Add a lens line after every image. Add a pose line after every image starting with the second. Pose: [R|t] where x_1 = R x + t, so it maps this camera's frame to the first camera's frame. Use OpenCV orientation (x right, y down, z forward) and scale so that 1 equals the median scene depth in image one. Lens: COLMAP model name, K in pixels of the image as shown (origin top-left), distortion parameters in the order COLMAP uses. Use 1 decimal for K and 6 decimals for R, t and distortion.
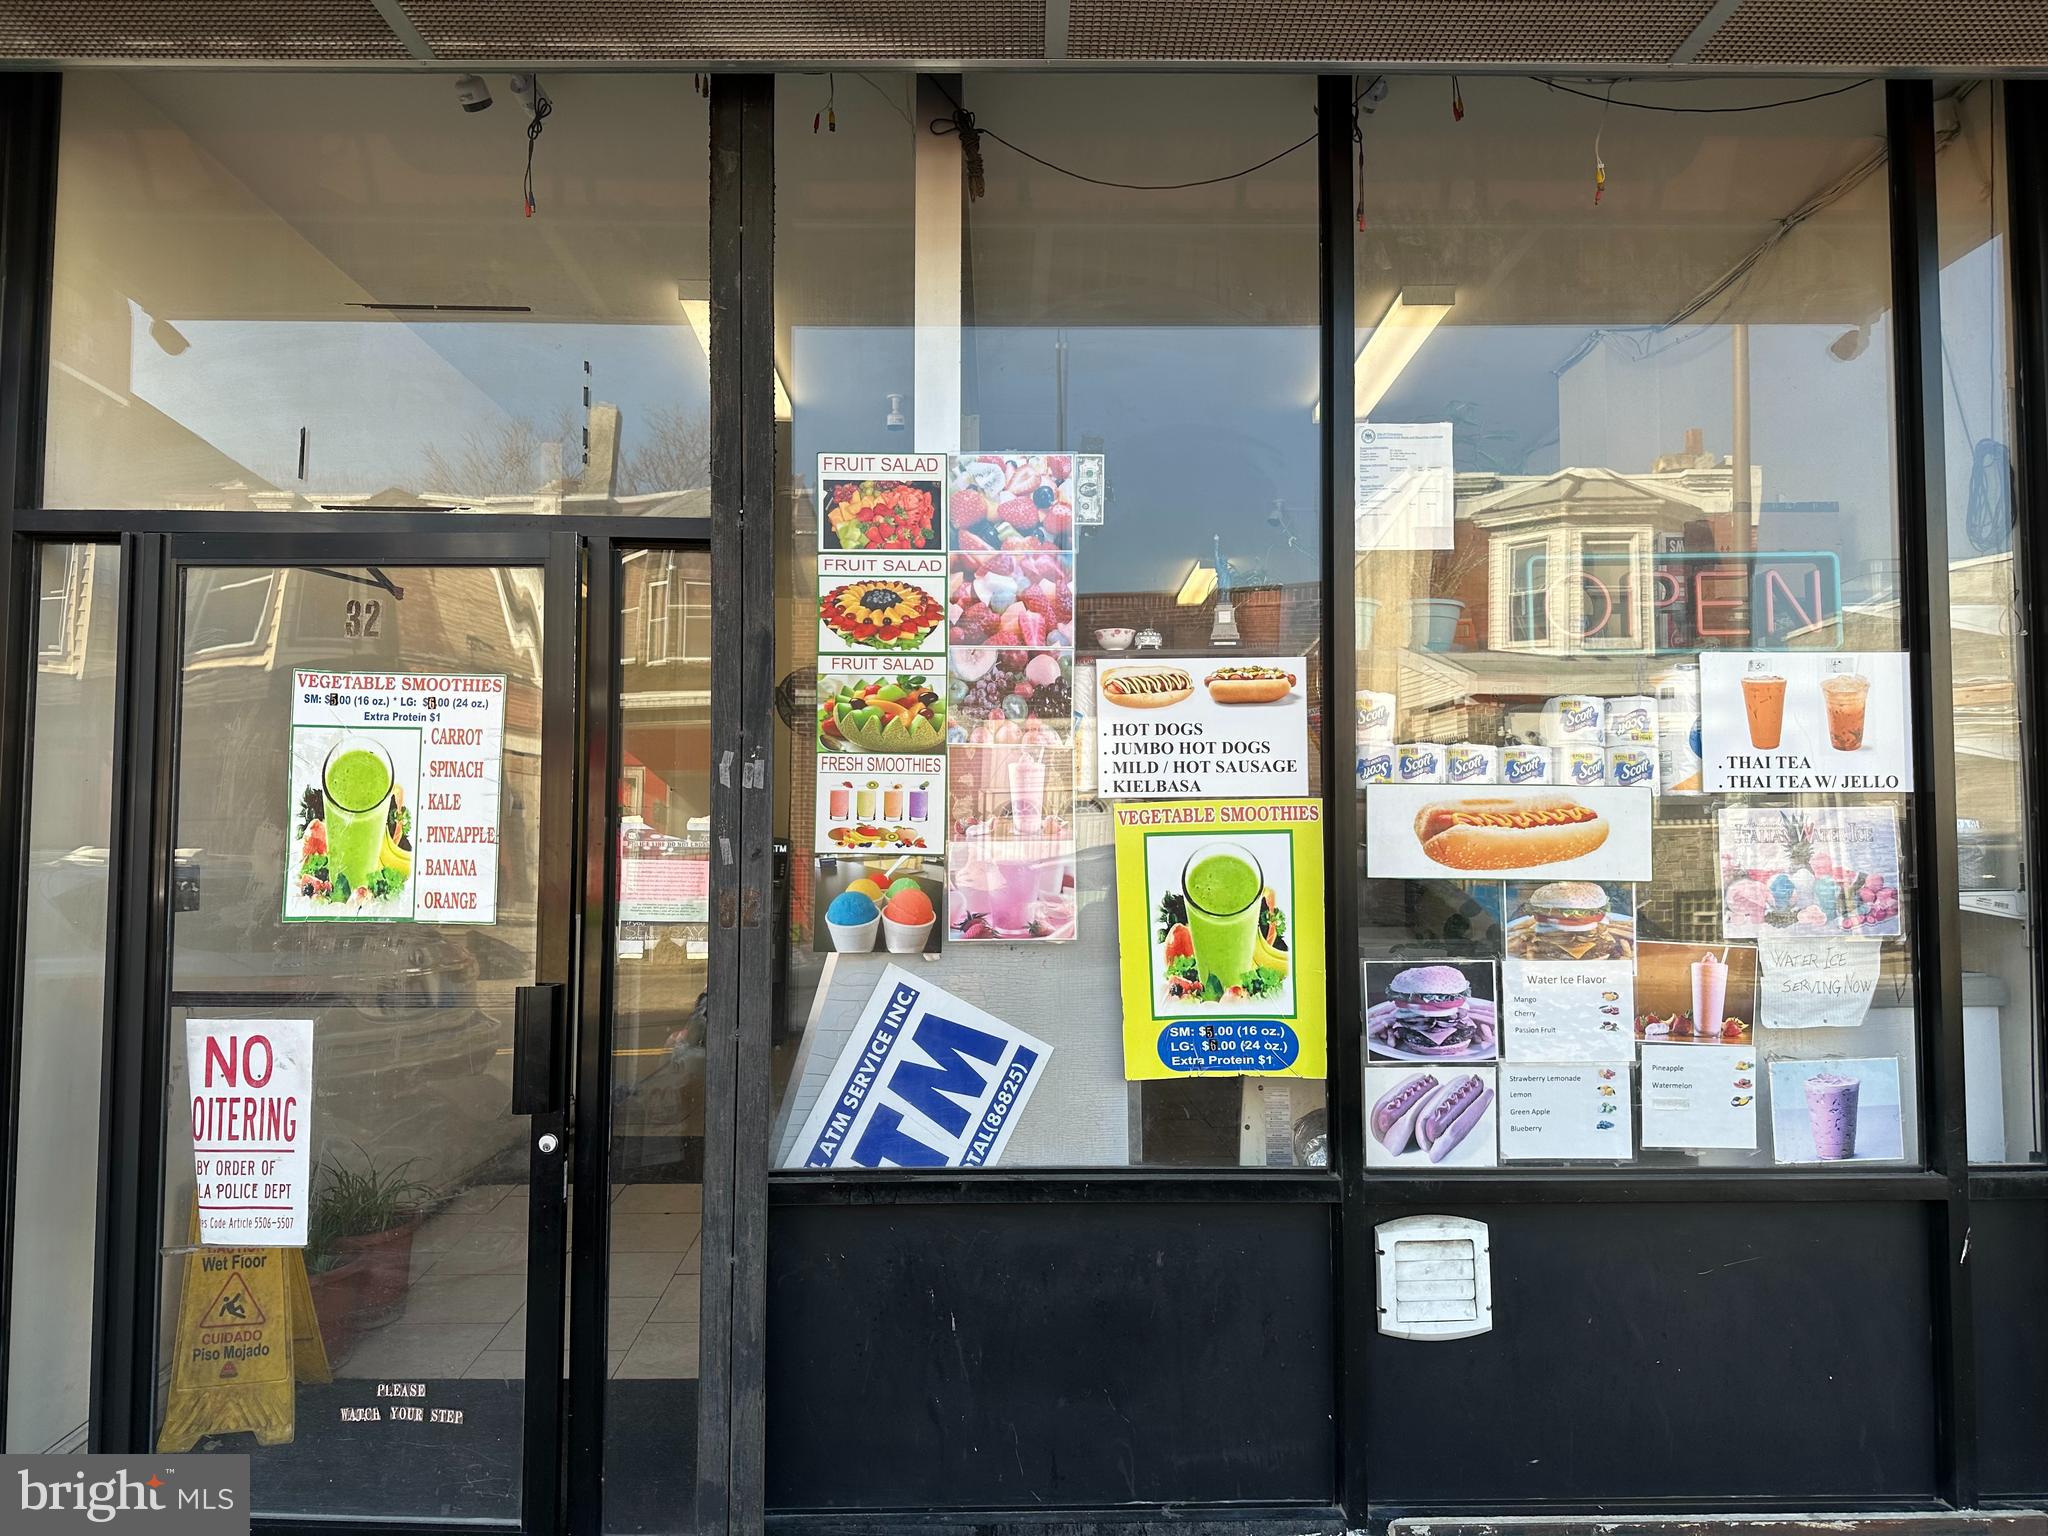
lens RADIAL K [[1449.4, 0, 1021.4], [0, 1449.4, 765.5], [0, 0, 1]] dist [0.086675, -0.115646]
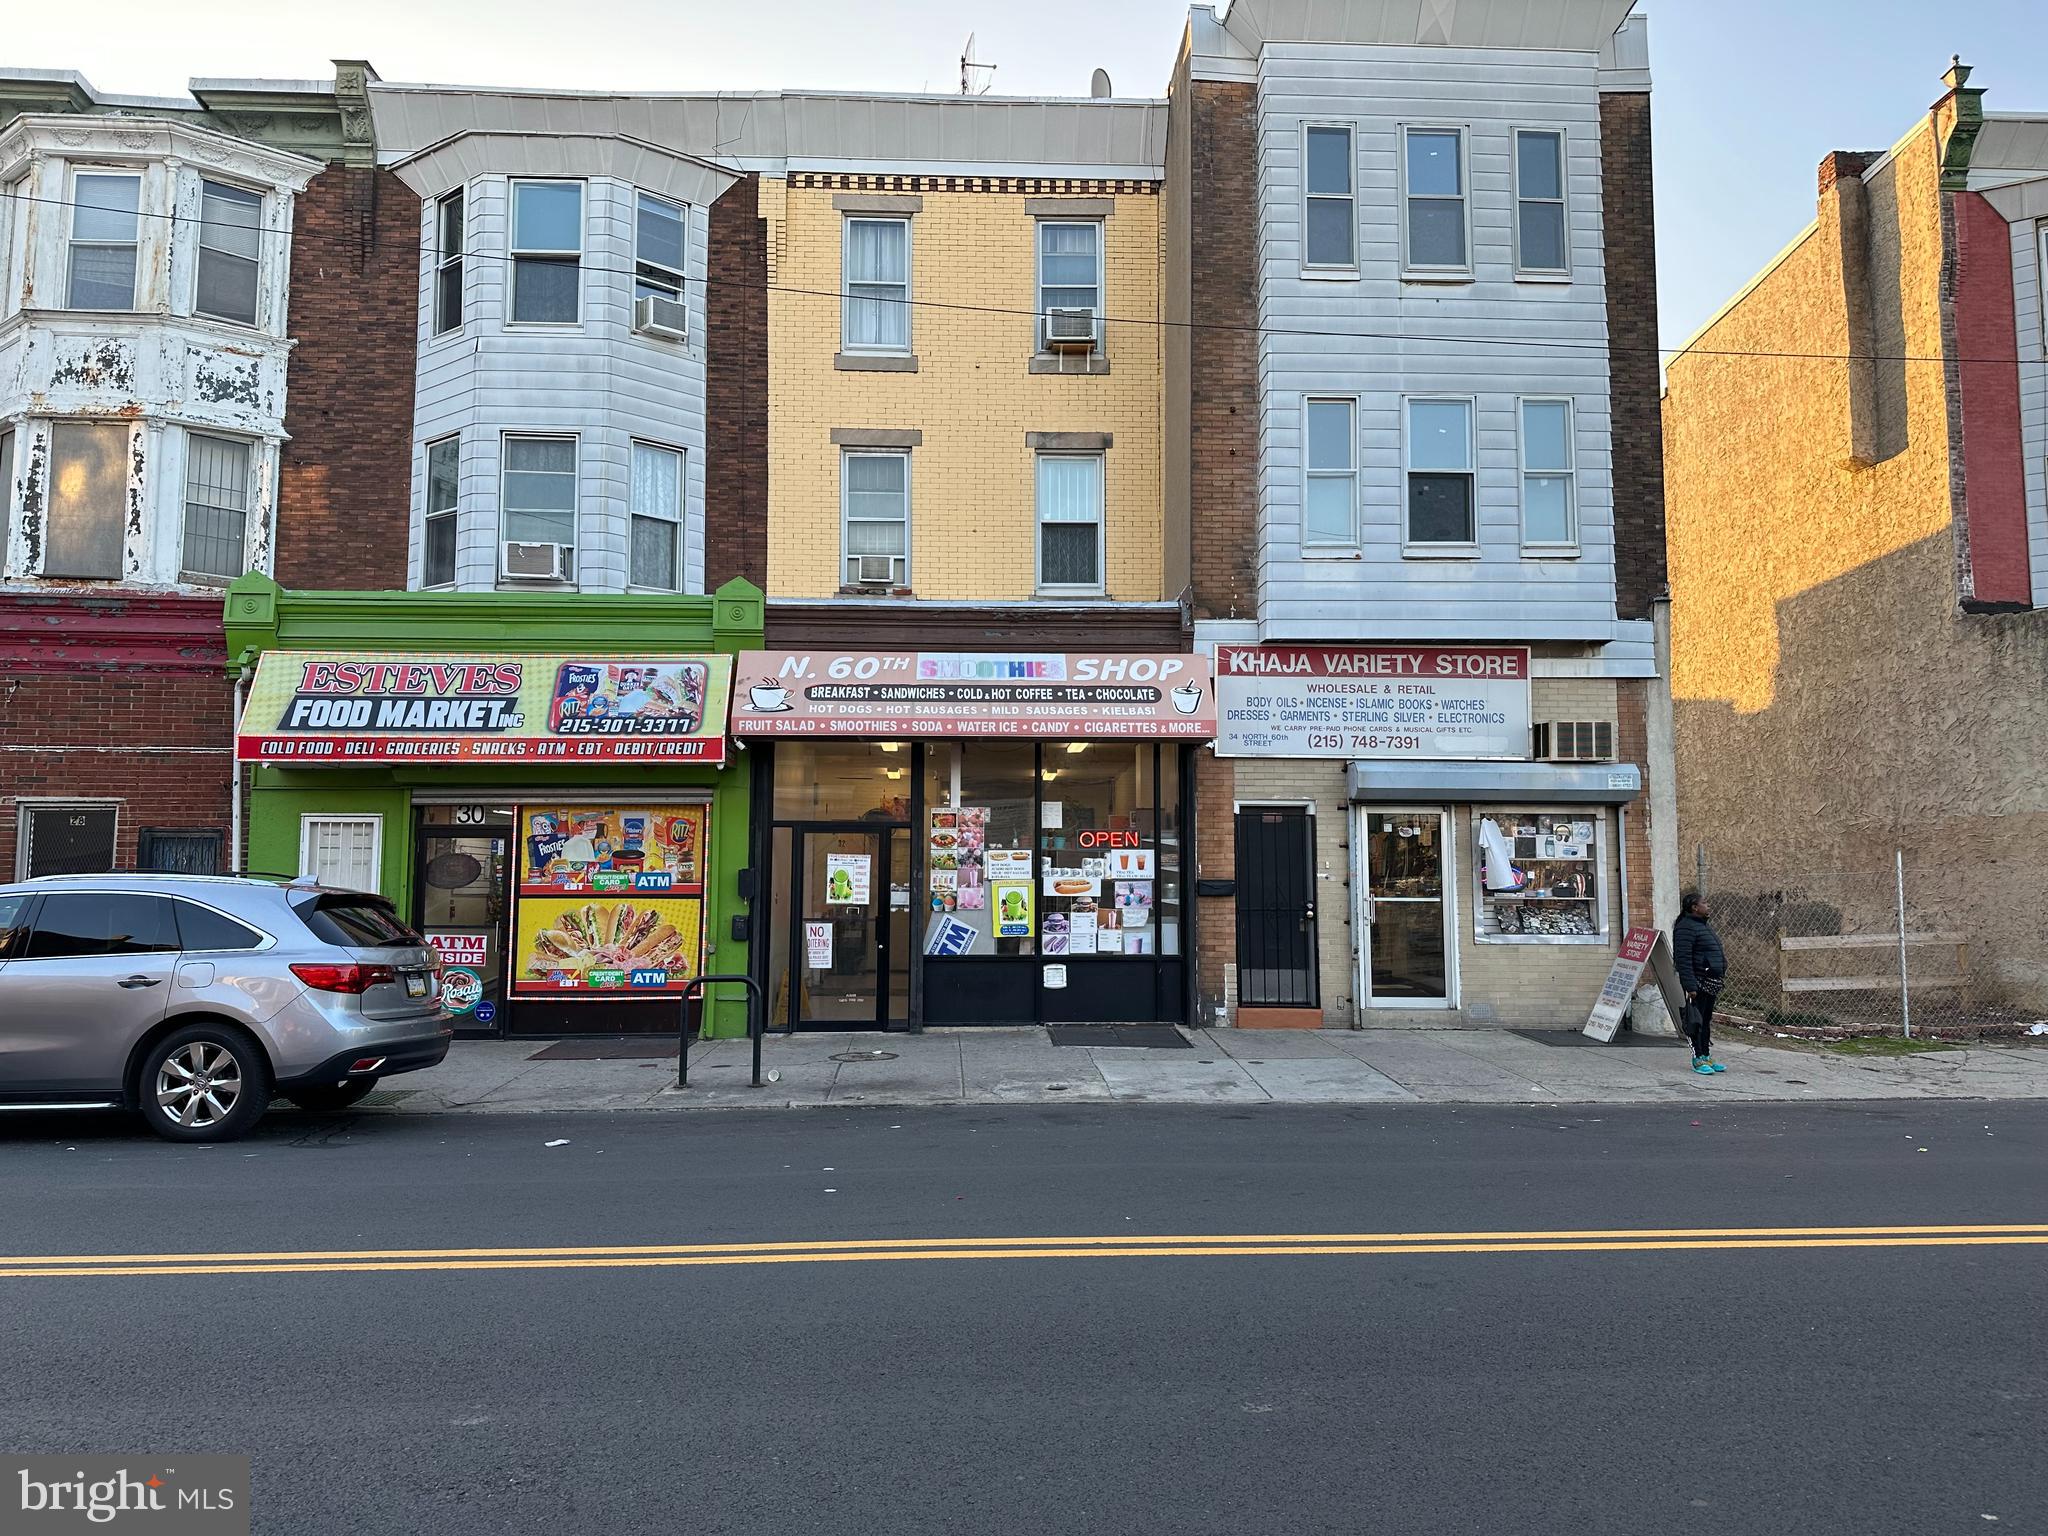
lens RADIAL K [[1449.4, 0, 1018.0], [0, 1449.4, 772.6], [0, 0, 1]] dist [0.086675, -0.115646]
pose [[0.999435, 0.004958, 0.033242, -0.011650], [-0.004005, 0.999580, -0.028689, -0.196227], [-0.033371, 0.028540, 0.999035, -3.869054]]
